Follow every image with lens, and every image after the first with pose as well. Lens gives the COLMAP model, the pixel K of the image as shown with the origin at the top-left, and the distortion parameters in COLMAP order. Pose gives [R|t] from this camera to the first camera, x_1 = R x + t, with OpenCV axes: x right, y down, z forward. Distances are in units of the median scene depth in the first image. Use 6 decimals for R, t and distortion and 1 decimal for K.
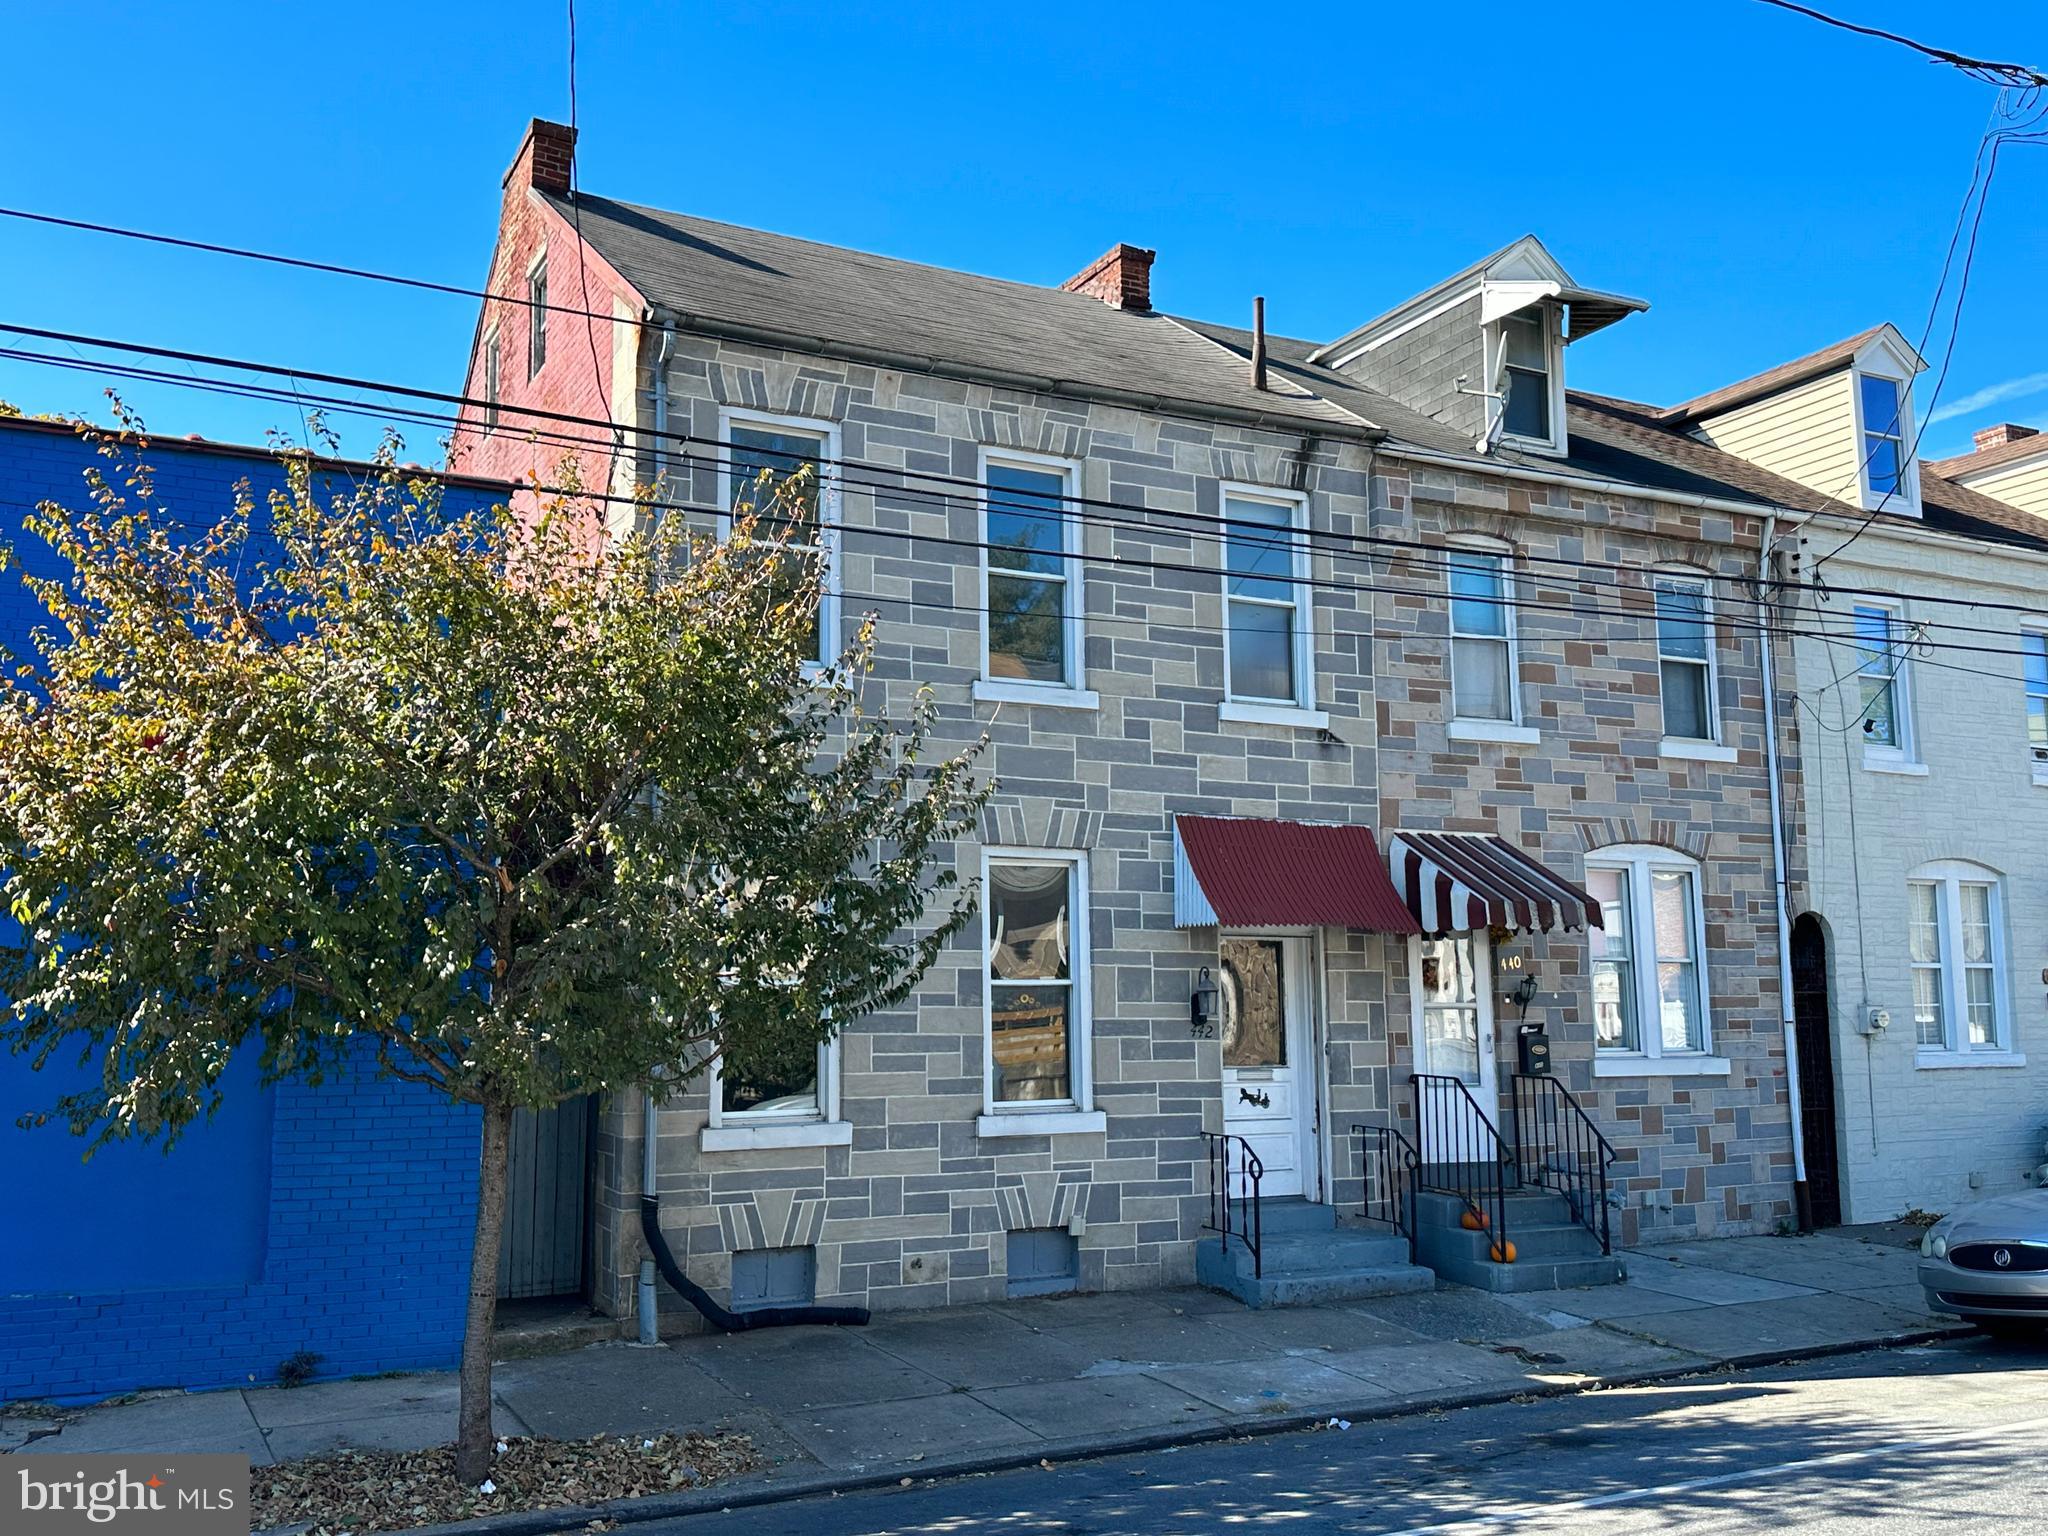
lens RADIAL K [[1887.4, 0, 1023.3], [0, 1887.4, 778.5], [0, 0, 1]] dist [0.019784, 0.010651]
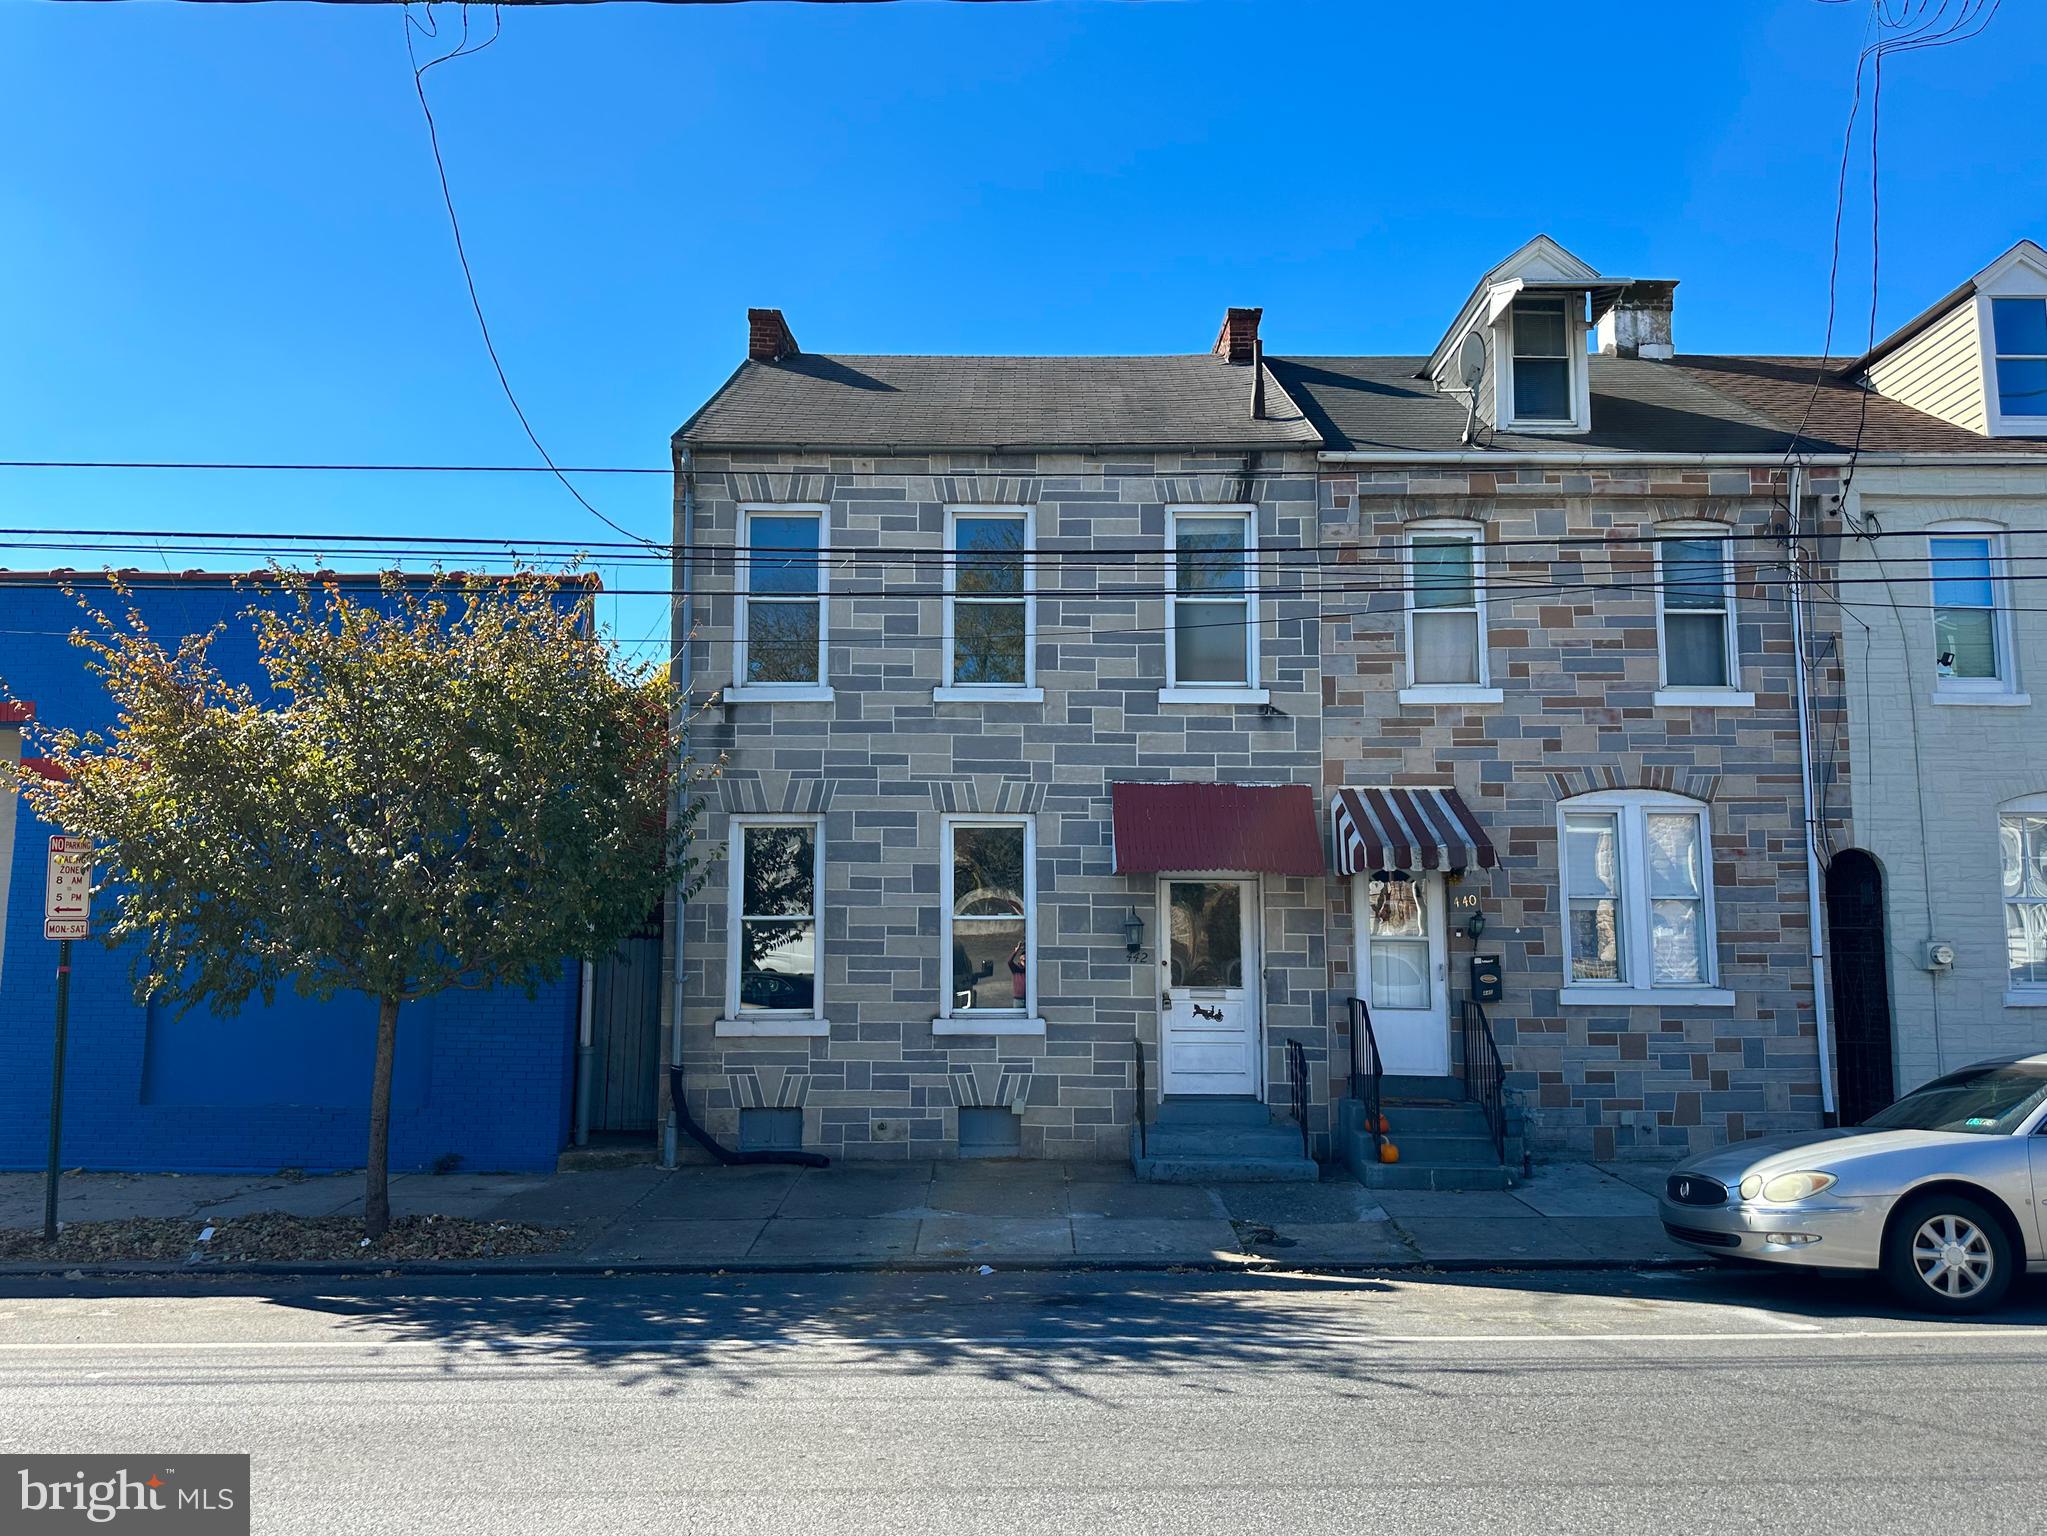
lens RADIAL K [[1439.8, 0, 925.0], [0, 1439.8, 807.6], [0, 0, 1]] dist [0.030577, -0.034947]
pose [[0.886665, -0.033798, -0.461176, 0.383505], [0.048691, 0.998605, 0.020430, 0.009620], [0.459842, -0.040570, 0.887074, 0.098601]]
